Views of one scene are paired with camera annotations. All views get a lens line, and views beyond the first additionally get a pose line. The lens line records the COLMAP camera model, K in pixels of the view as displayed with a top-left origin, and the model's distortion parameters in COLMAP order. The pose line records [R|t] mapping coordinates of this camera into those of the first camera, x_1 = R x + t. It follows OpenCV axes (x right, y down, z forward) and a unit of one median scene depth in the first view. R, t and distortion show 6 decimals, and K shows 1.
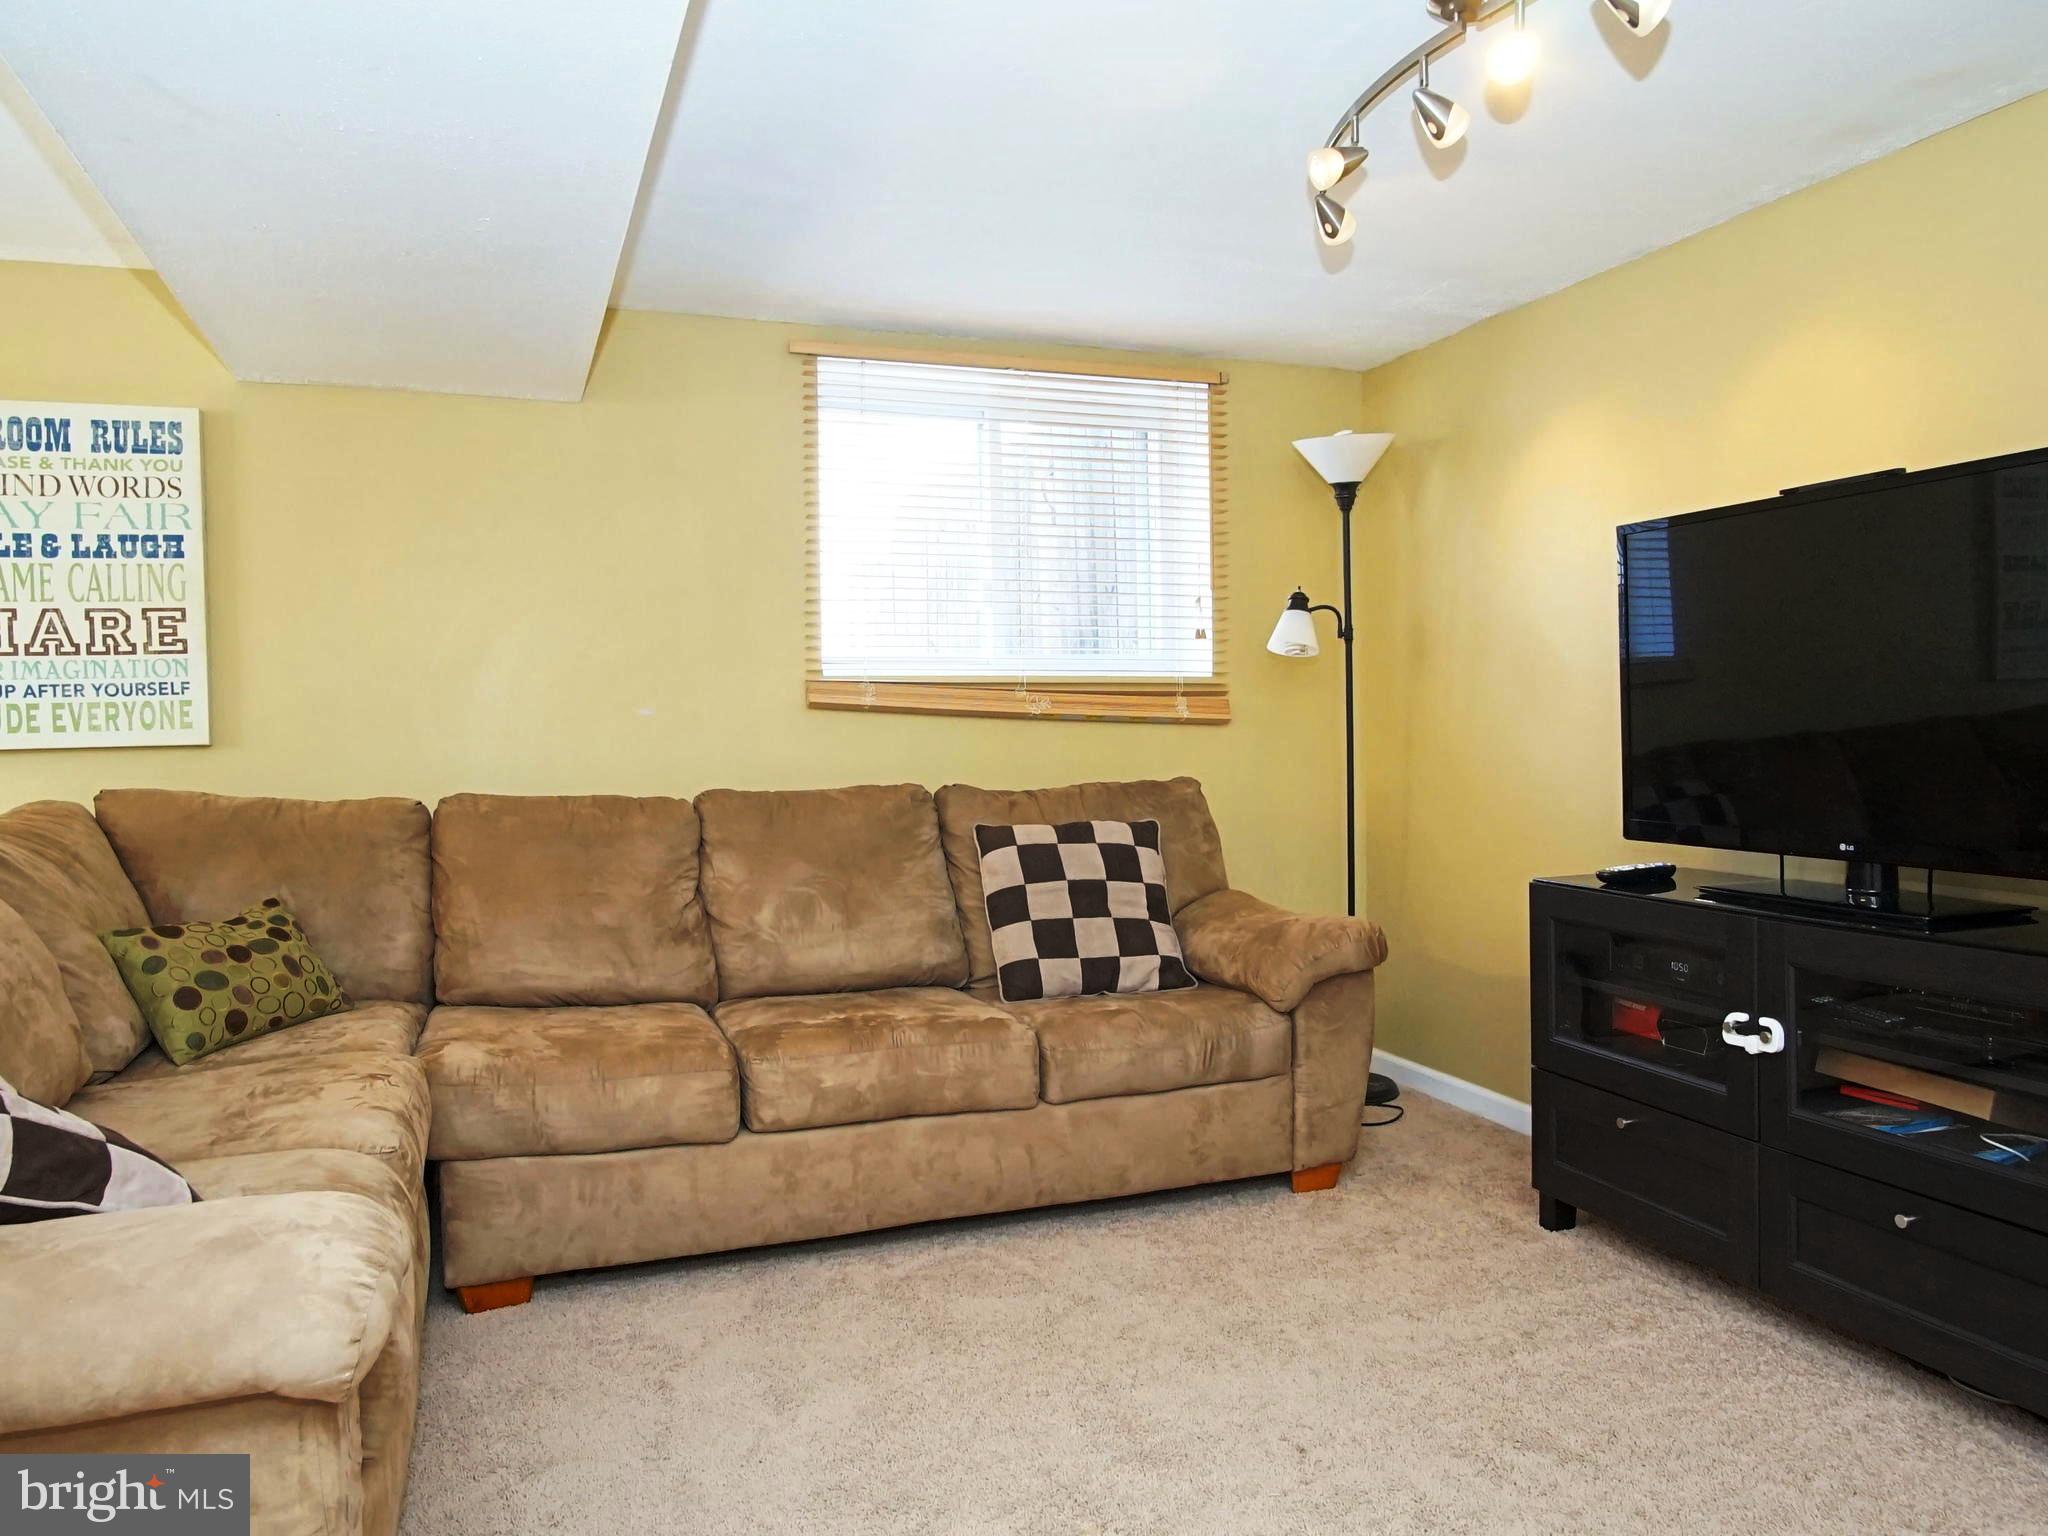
lens RADIAL K [[1459.7, 0, 1021.3], [0, 1459.7, 767.2], [0, 0, 1]] dist [-0.032909, 0.007248]
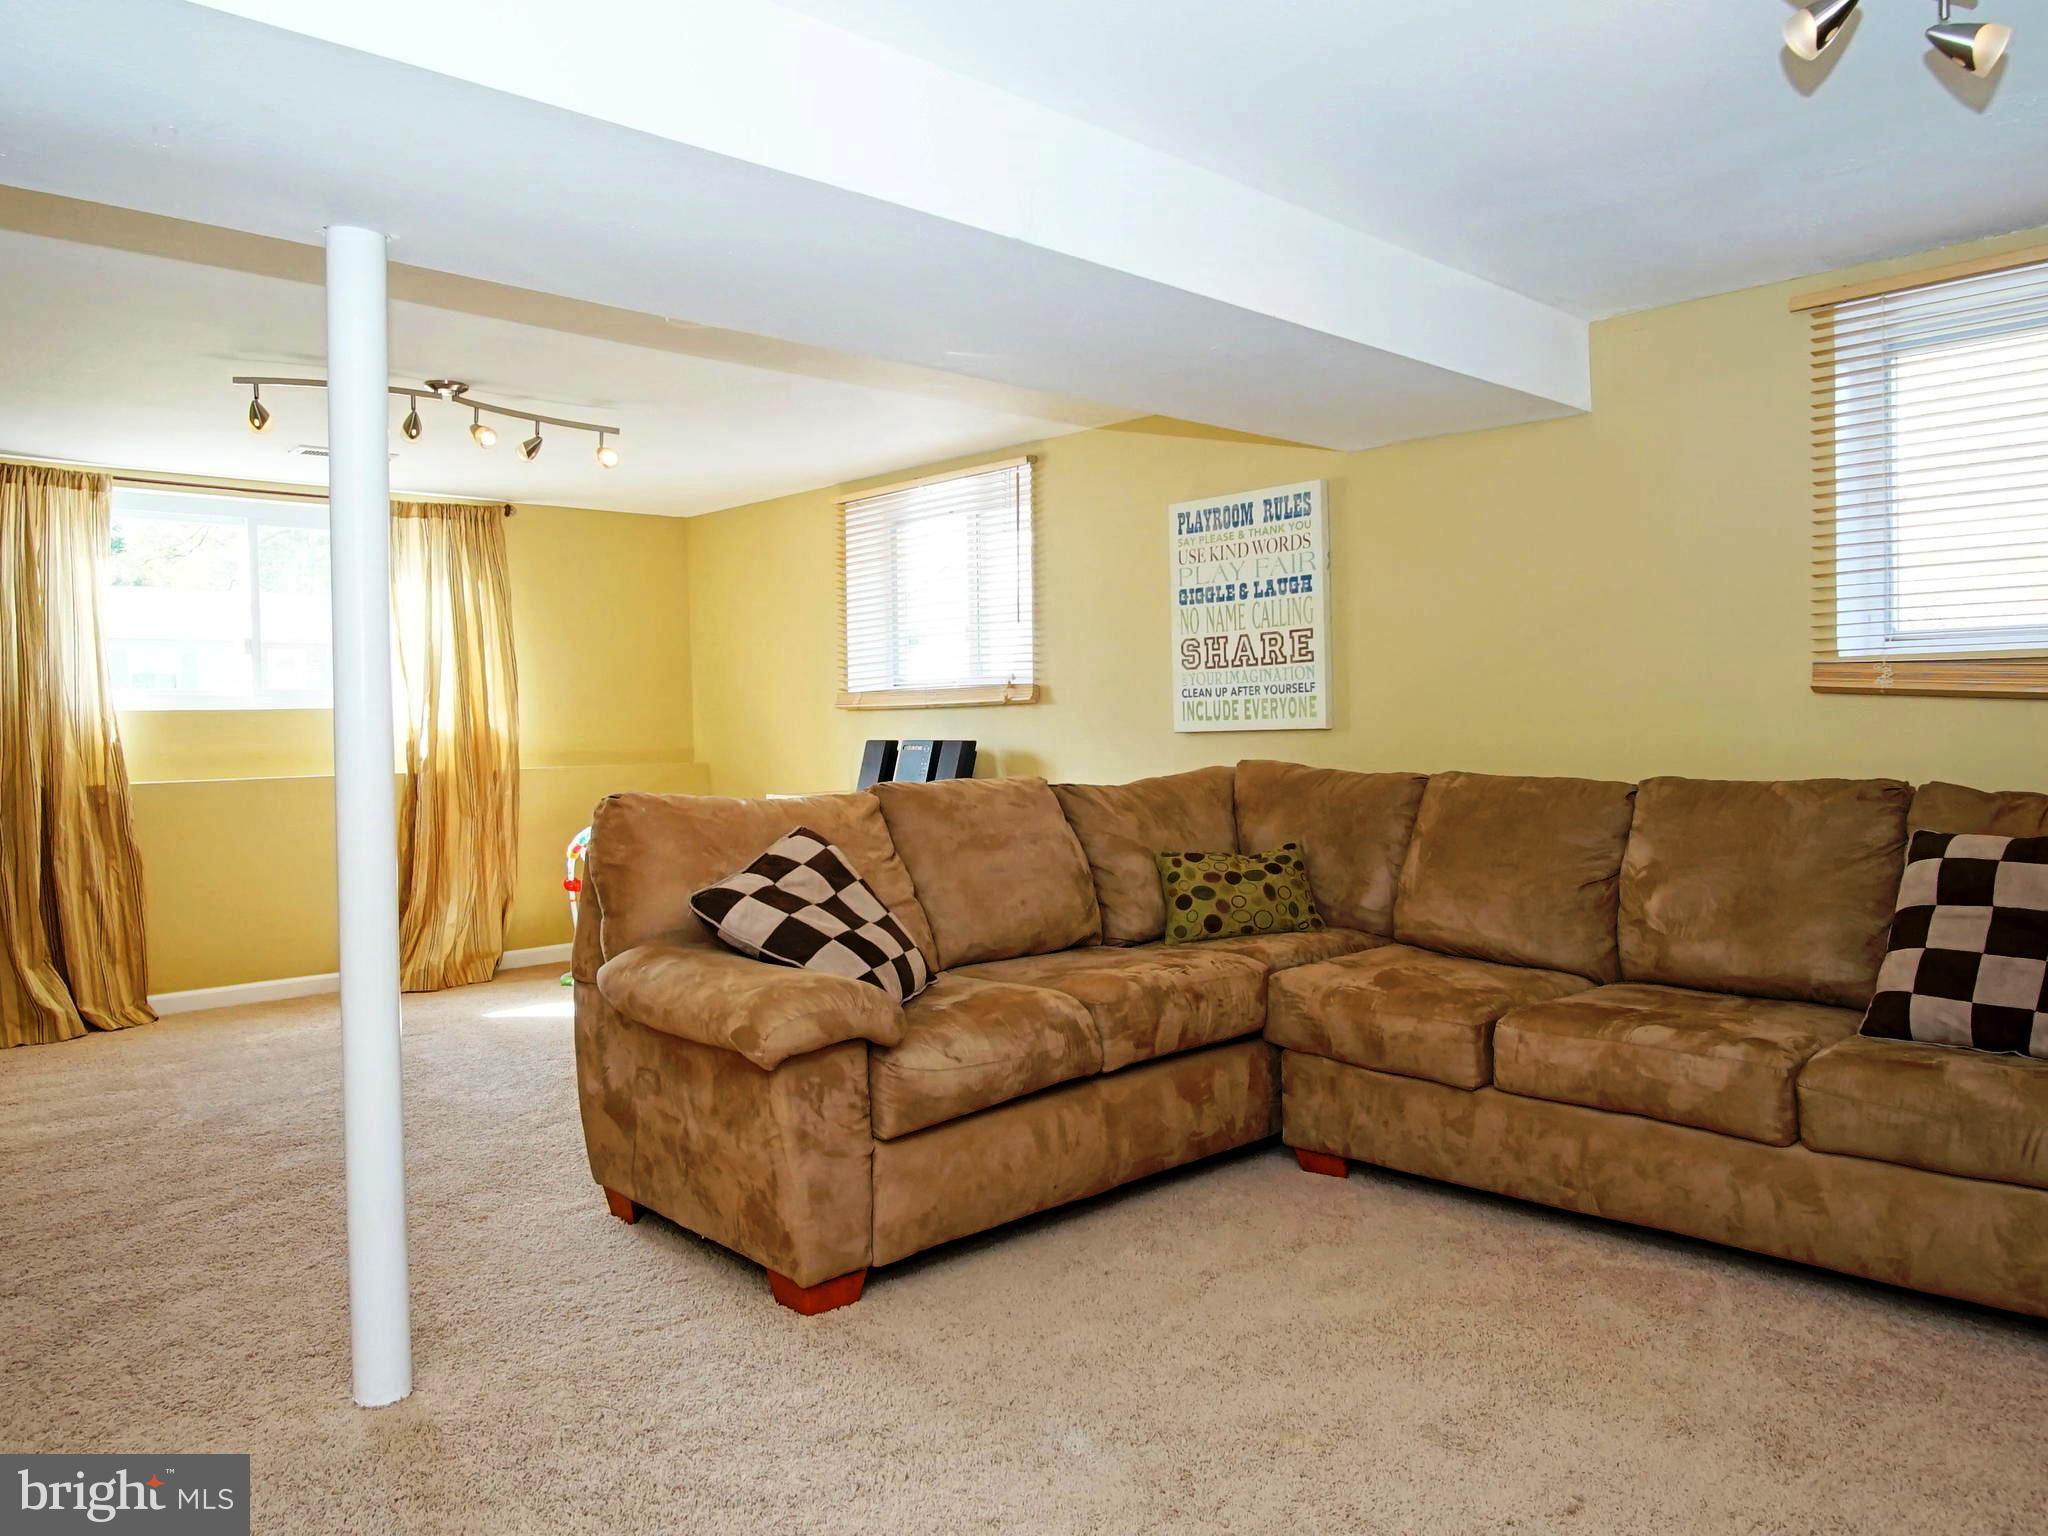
lens RADIAL K [[1459.7, 0, 1016.7], [0, 1459.7, 772.2], [0, 0, 1]] dist [-0.032909, 0.007248]
pose [[0.388251, 0.035238, -0.920880, 0.597554], [-0.013603, 0.999379, 0.032507, -0.015806], [0.921453, -0.000094, 0.388490, 0.216088]]
